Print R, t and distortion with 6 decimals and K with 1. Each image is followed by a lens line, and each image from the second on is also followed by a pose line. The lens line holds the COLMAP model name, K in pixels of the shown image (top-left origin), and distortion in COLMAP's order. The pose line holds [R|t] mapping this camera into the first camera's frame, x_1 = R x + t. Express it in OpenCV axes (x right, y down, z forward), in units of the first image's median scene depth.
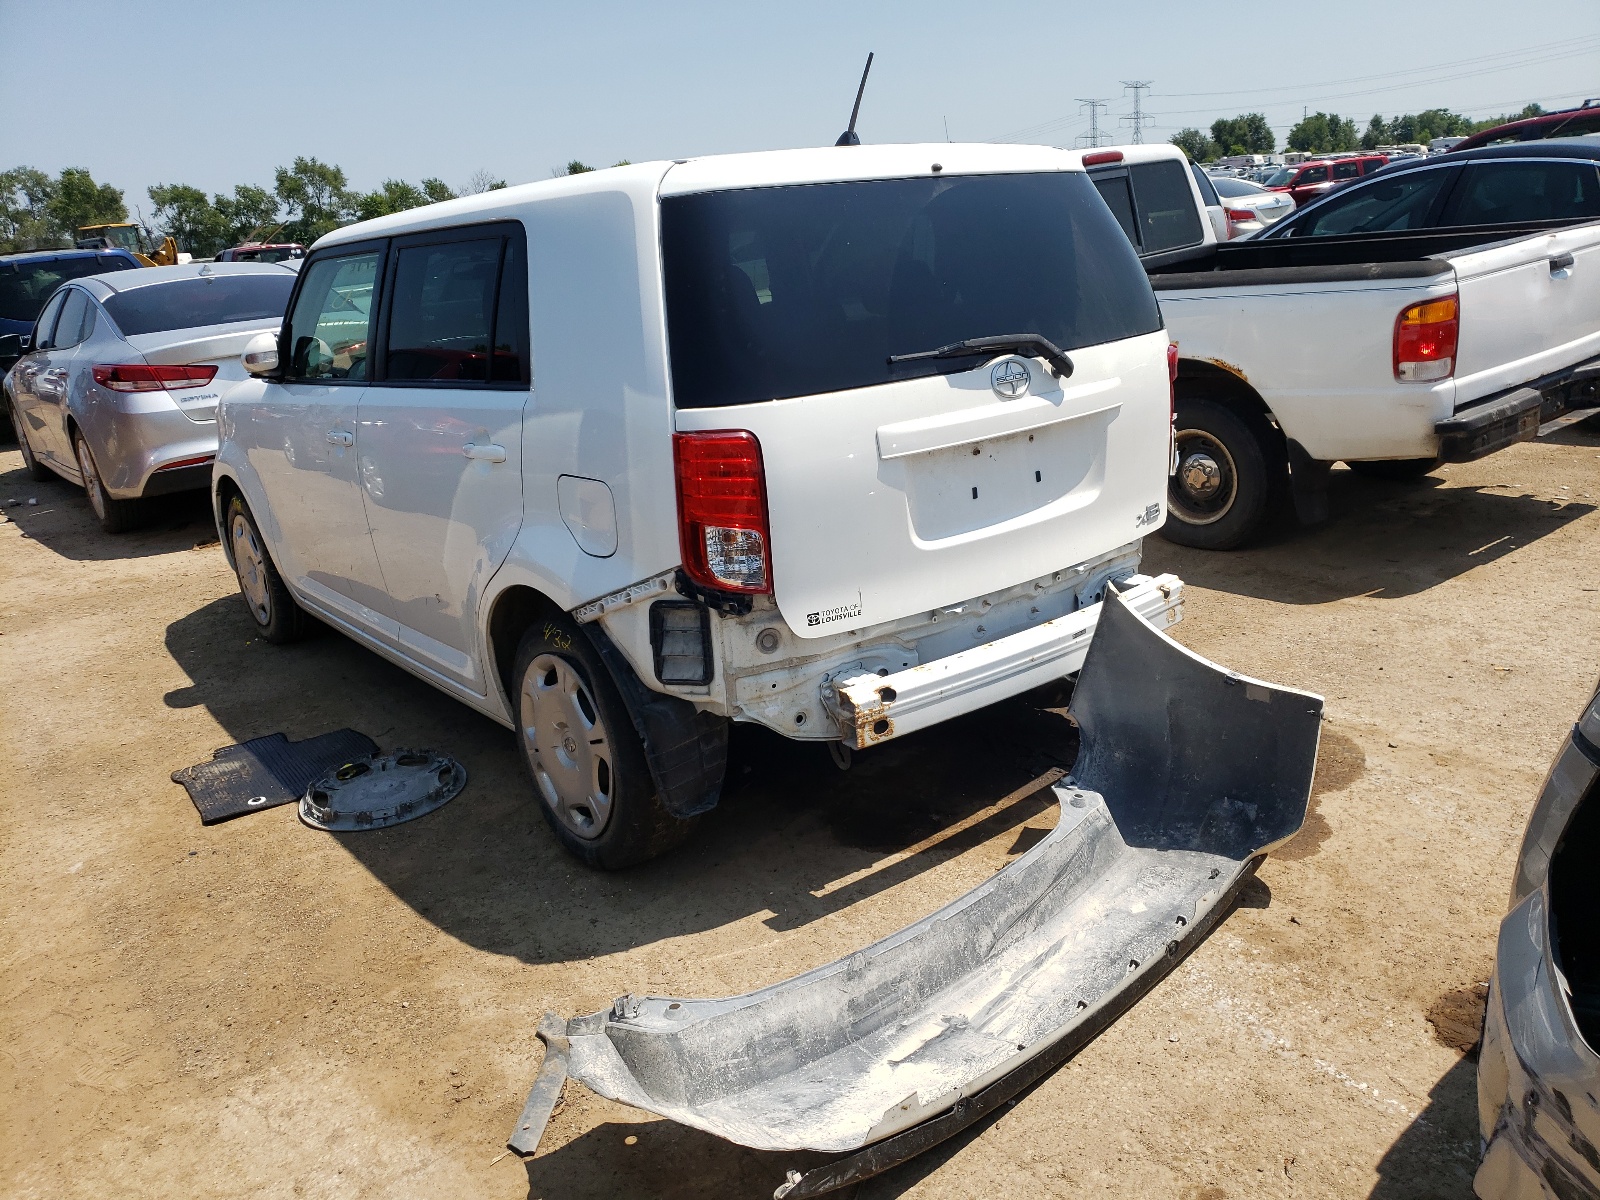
lens RADIAL K [[1207.9, 0, 805.7], [0, 1207.9, 602.8], [0, 0, 1]] dist [0.008583, 0.000741]
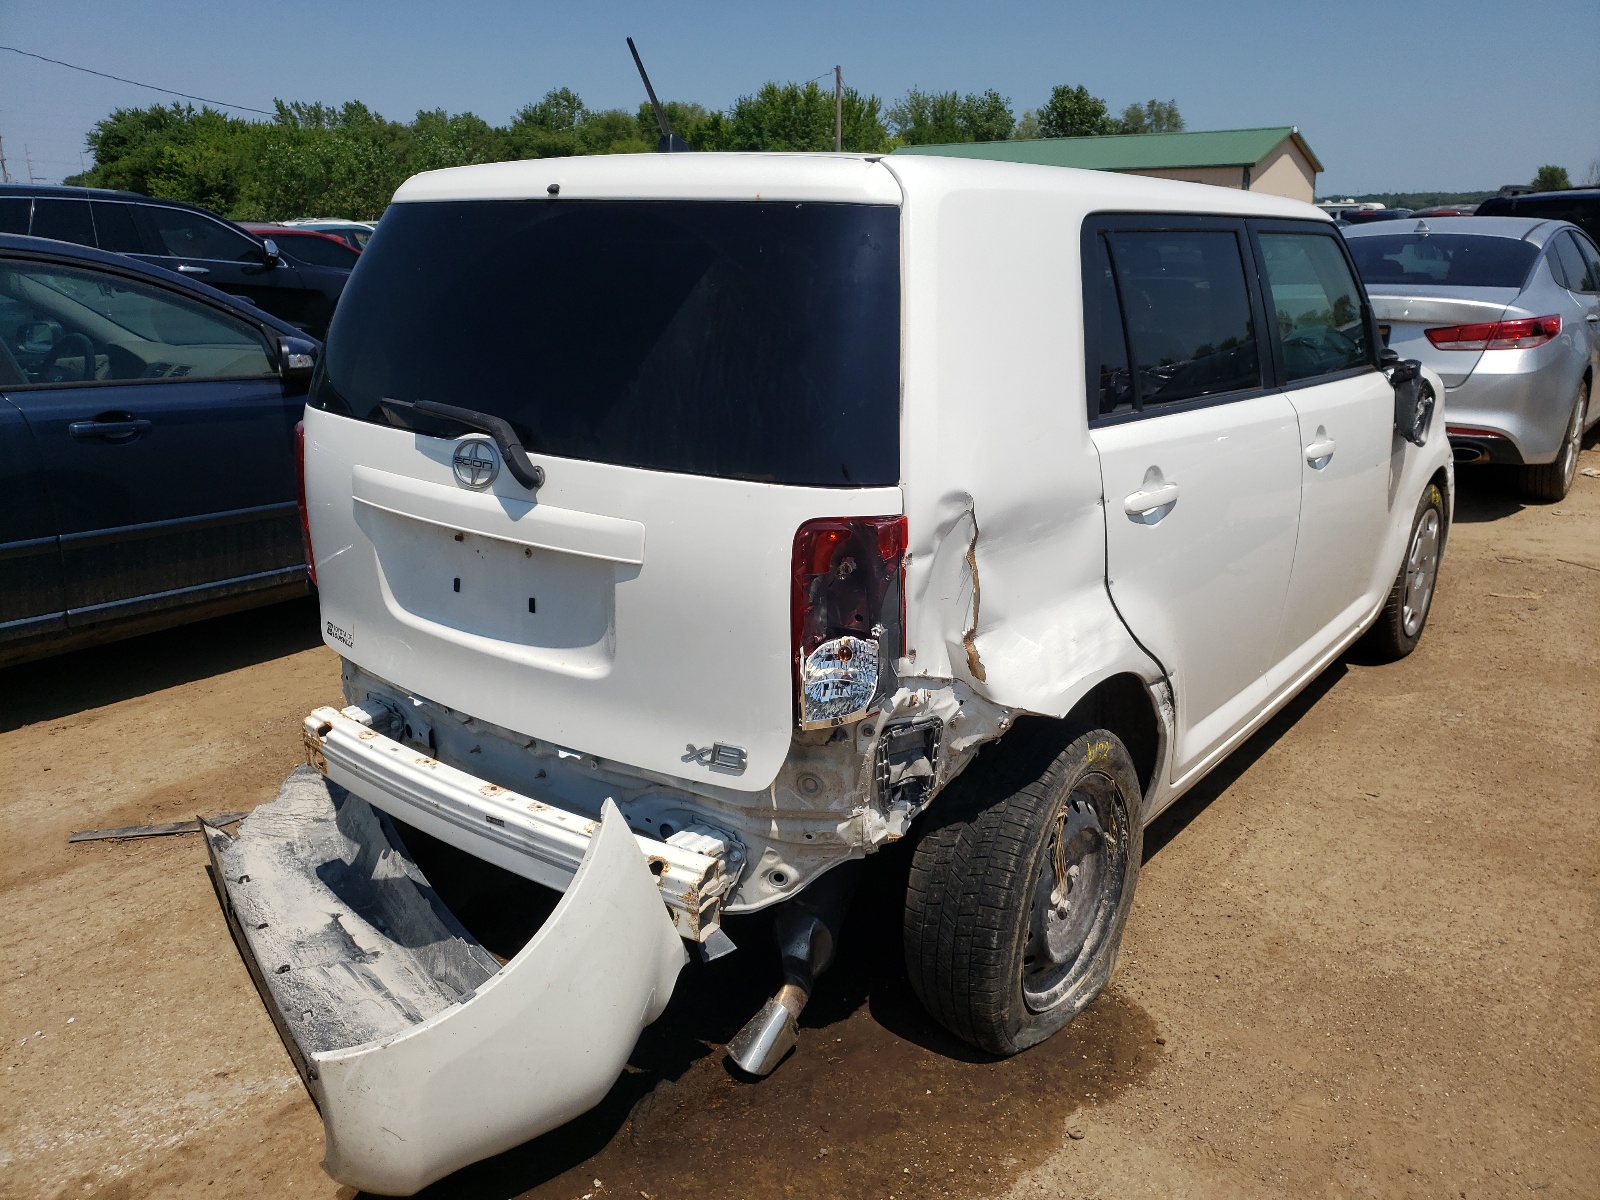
lens RADIAL K [[1207.9, 0, 805.7], [0, 1207.9, 597.7], [0, 0, 1]] dist [0.008583, 0.000741]
pose [[0.253921, 0.345903, -0.903258, 0.930746], [-0.312385, 0.913147, 0.261874, -0.366068], [0.915390, 0.215669, 0.339922, 0.919262]]
